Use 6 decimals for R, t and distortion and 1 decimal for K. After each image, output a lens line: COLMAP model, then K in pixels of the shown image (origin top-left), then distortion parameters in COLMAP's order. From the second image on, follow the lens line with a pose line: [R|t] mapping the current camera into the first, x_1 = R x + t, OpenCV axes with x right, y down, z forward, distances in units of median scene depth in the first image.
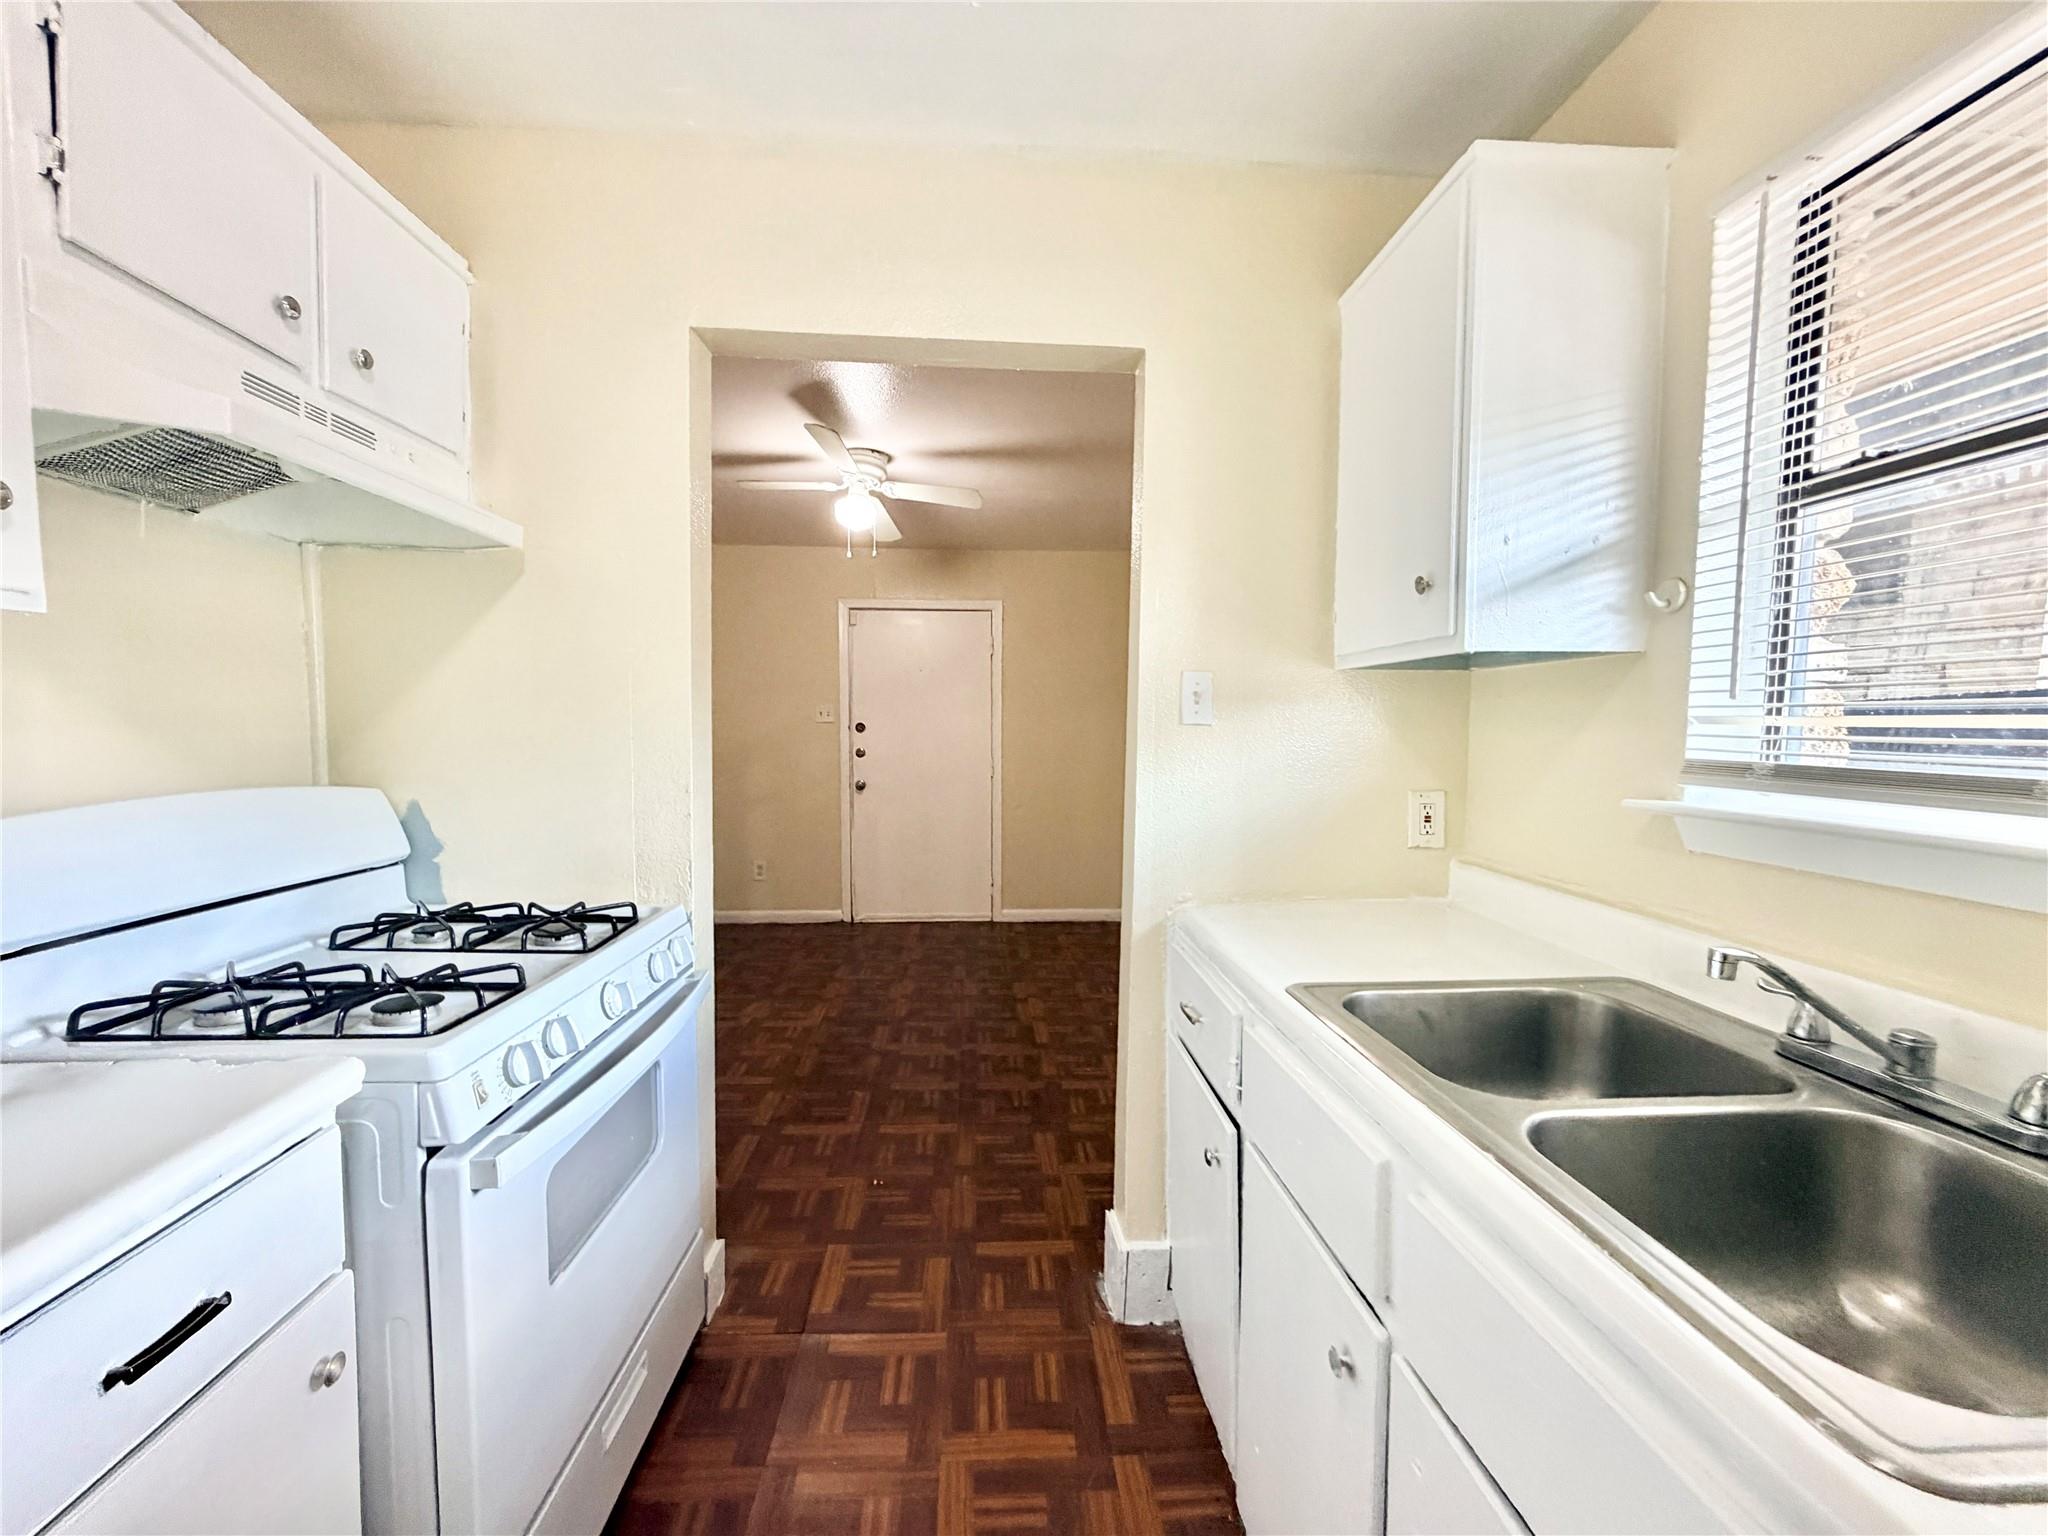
lens RADIAL K [[820.9, 0, 1022.4], [0, 820.9, 769.4], [0, 0, 1]] dist [-0.000853, 0.000348]
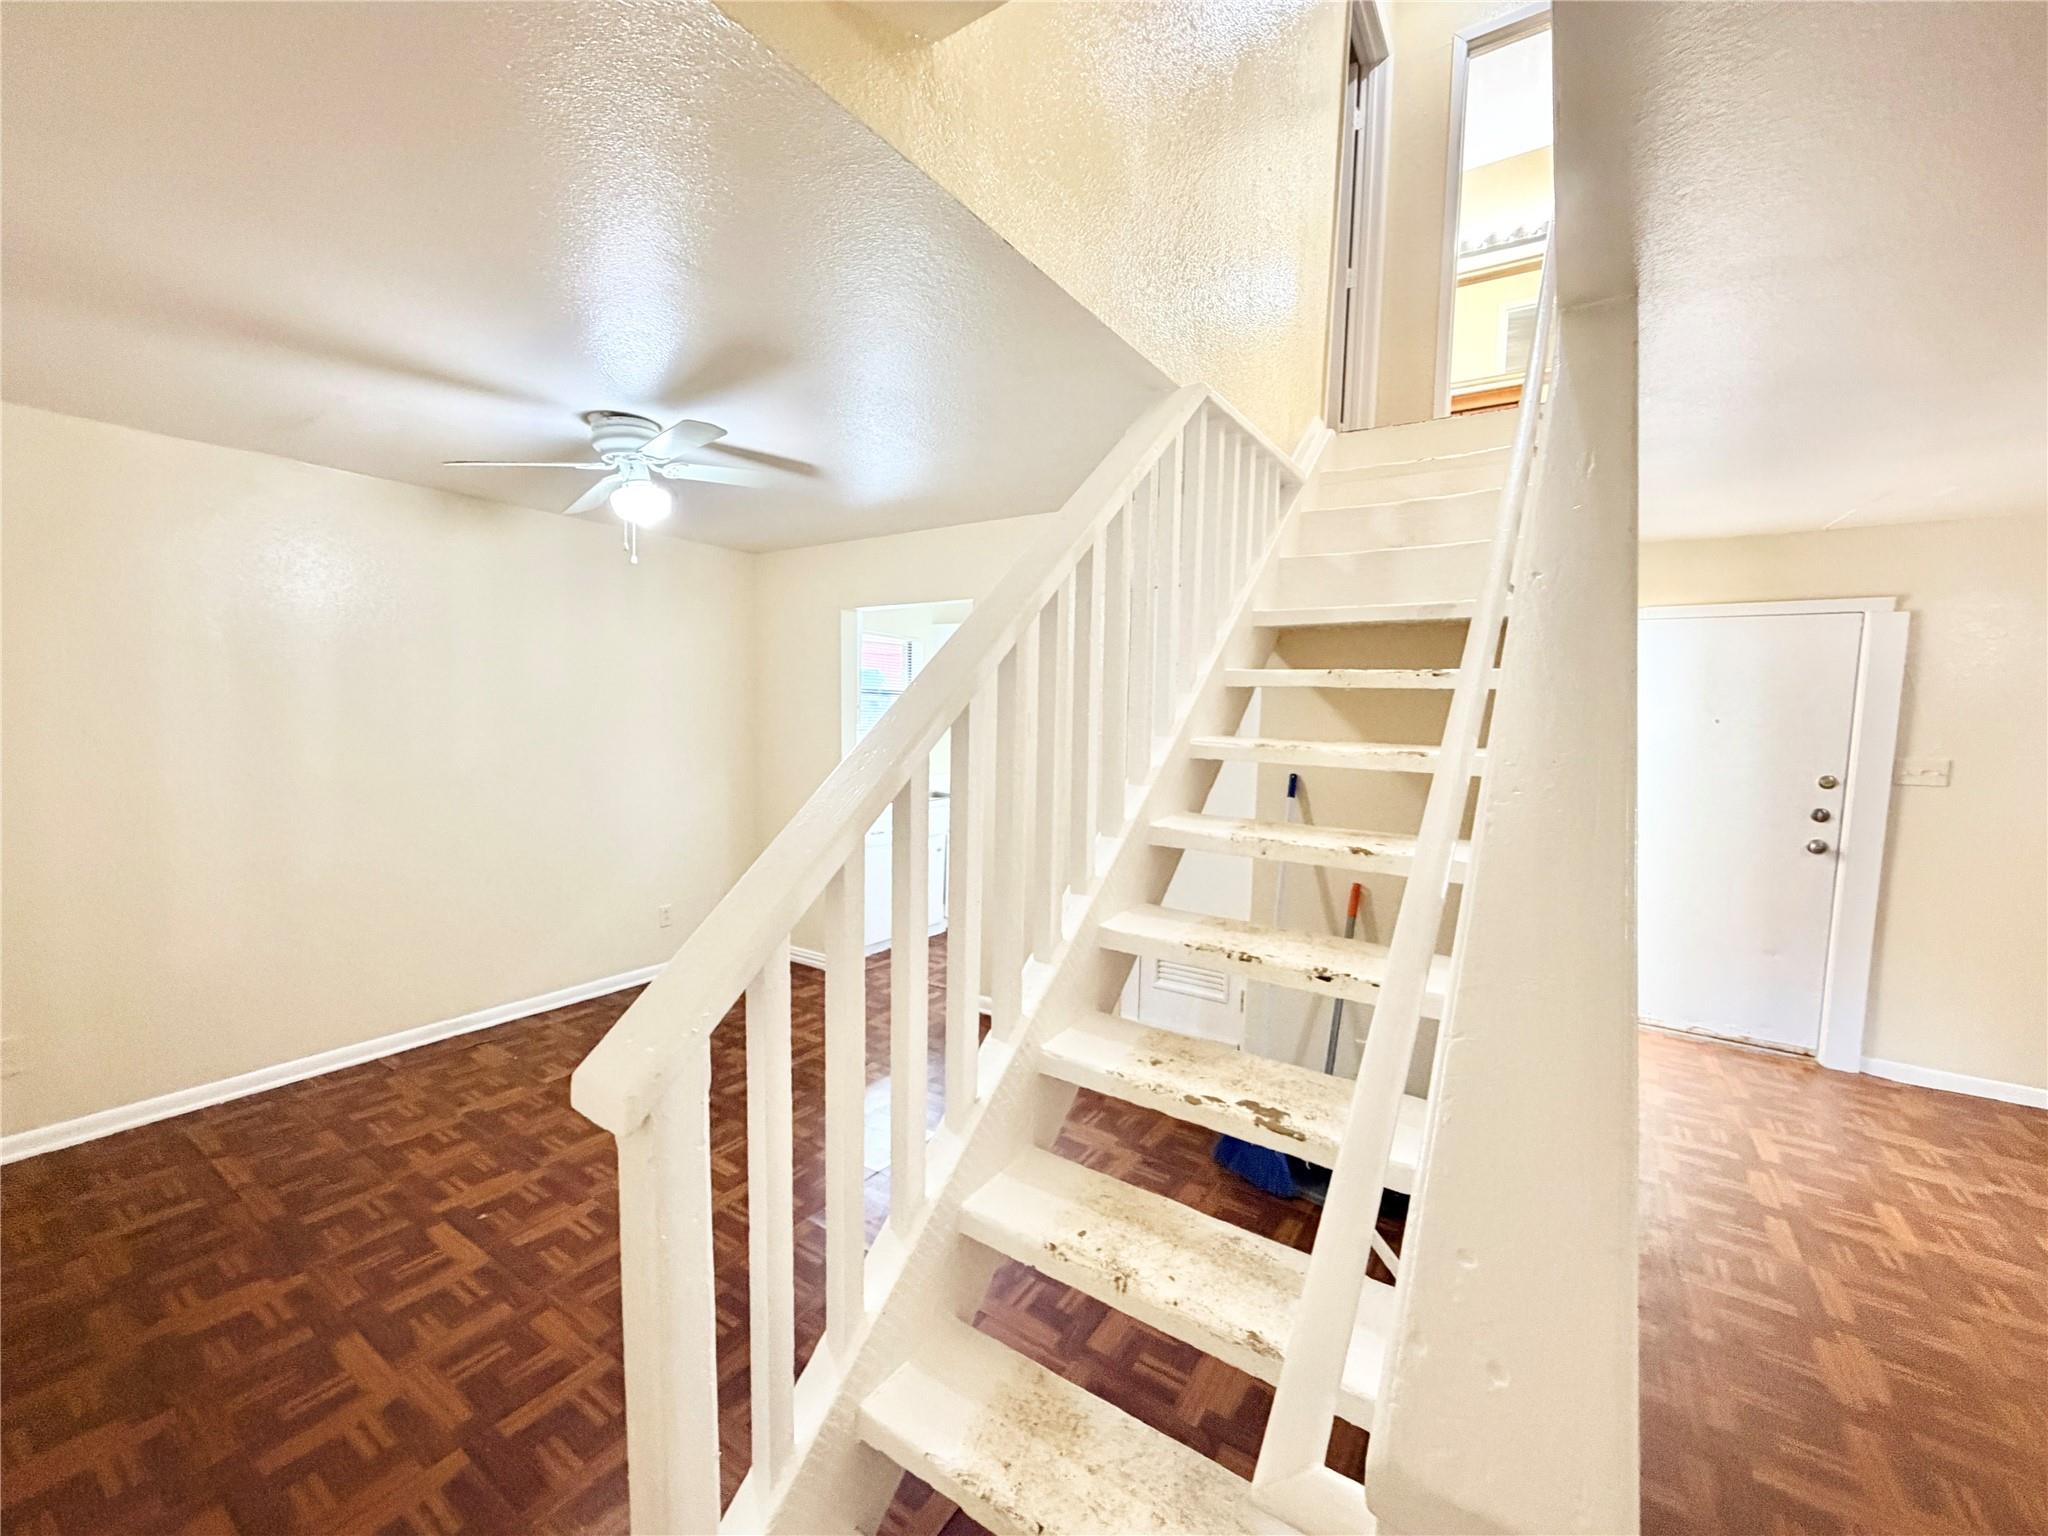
lens RADIAL K [[817.5, 0, 1016.5], [0, 817.5, 770.6], [0, 0, 1]] dist [-0.000597, 0.000070]
pose [[-0.794847, -0.066860, 0.603116, -1.242148], [0.010728, 0.992208, 0.124131, -0.198098], [-0.606716, 0.105135, -0.787936, 1.814988]]
